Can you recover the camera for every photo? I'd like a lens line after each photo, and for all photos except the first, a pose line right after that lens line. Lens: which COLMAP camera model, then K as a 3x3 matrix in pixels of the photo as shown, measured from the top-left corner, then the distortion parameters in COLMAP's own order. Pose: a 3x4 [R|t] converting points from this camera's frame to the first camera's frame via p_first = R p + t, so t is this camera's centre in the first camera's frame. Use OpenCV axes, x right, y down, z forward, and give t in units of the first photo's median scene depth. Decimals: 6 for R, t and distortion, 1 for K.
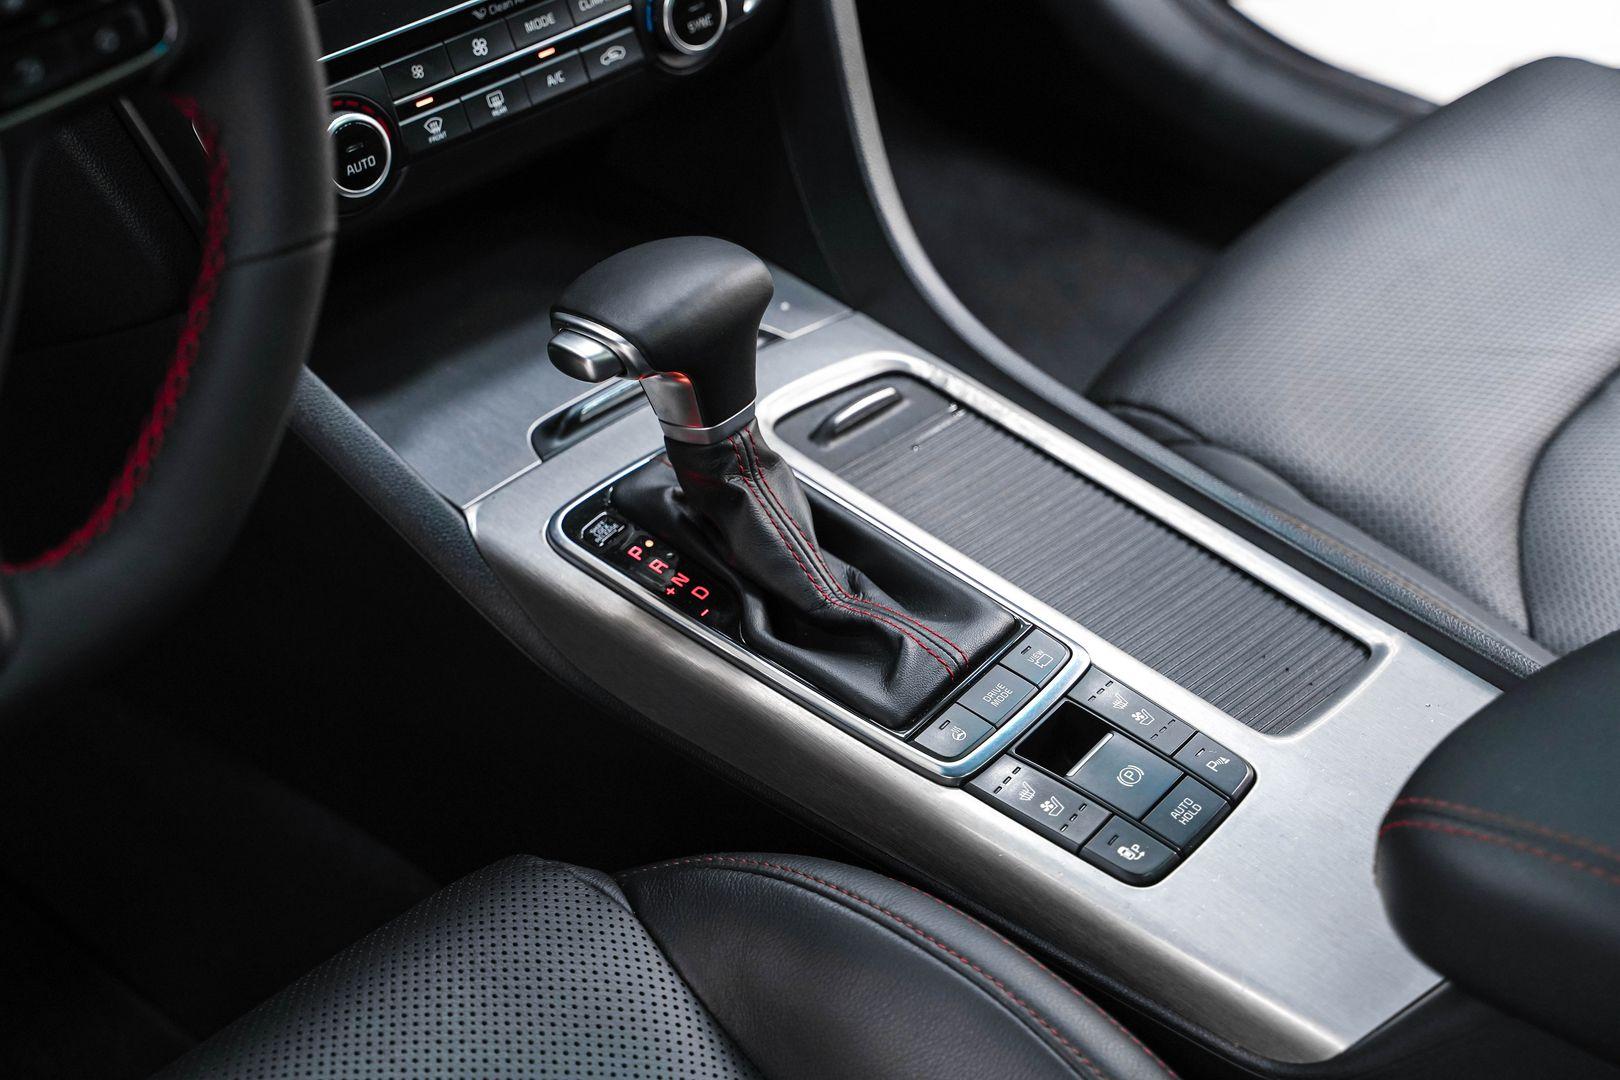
lens RADIAL K [[2776.7, 0, 810.0], [0, 2776.7, 525.4], [0, 0, 1]] dist [0.168465, 0.000000]
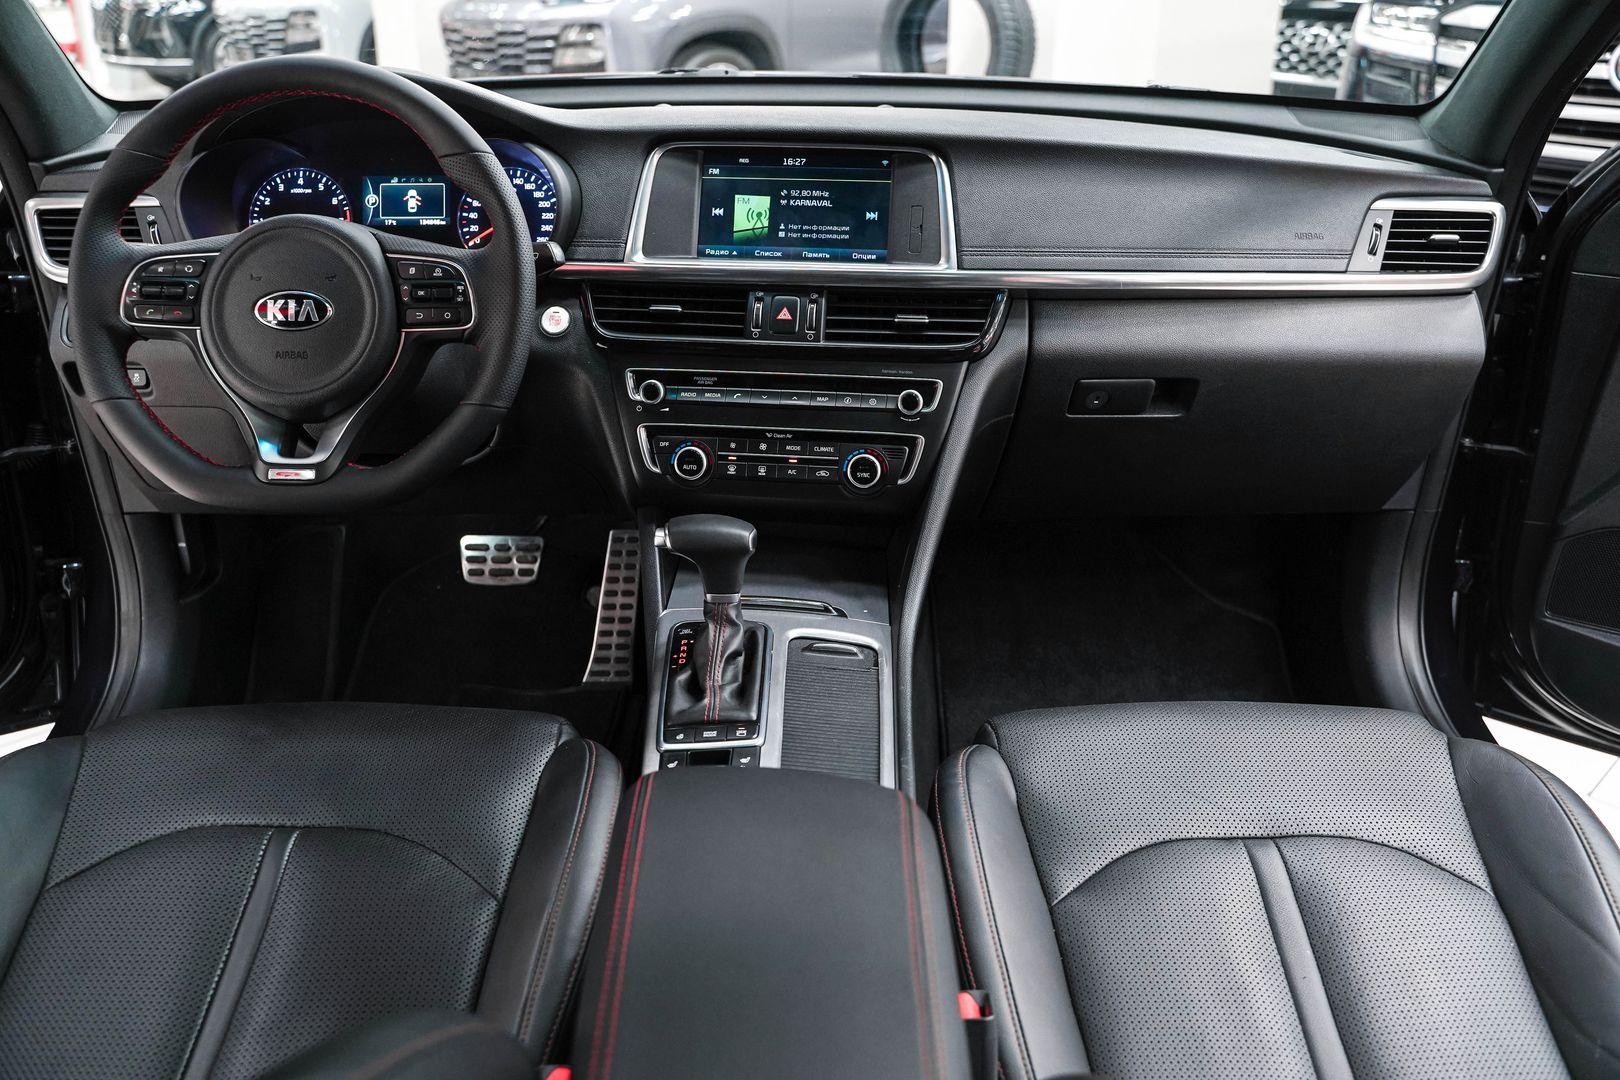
lens RADIAL K [[1290.1, 0, 795.5], [0, 1290.1, 540.9], [0, 0, 1]] dist [-0.091690, 0.039483]
pose [[0.667923, 0.291495, -0.684770, 0.726191], [-0.471379, 0.877713, -0.086155, -0.014162], [0.575918, 0.380330, 0.723649, 0.233616]]
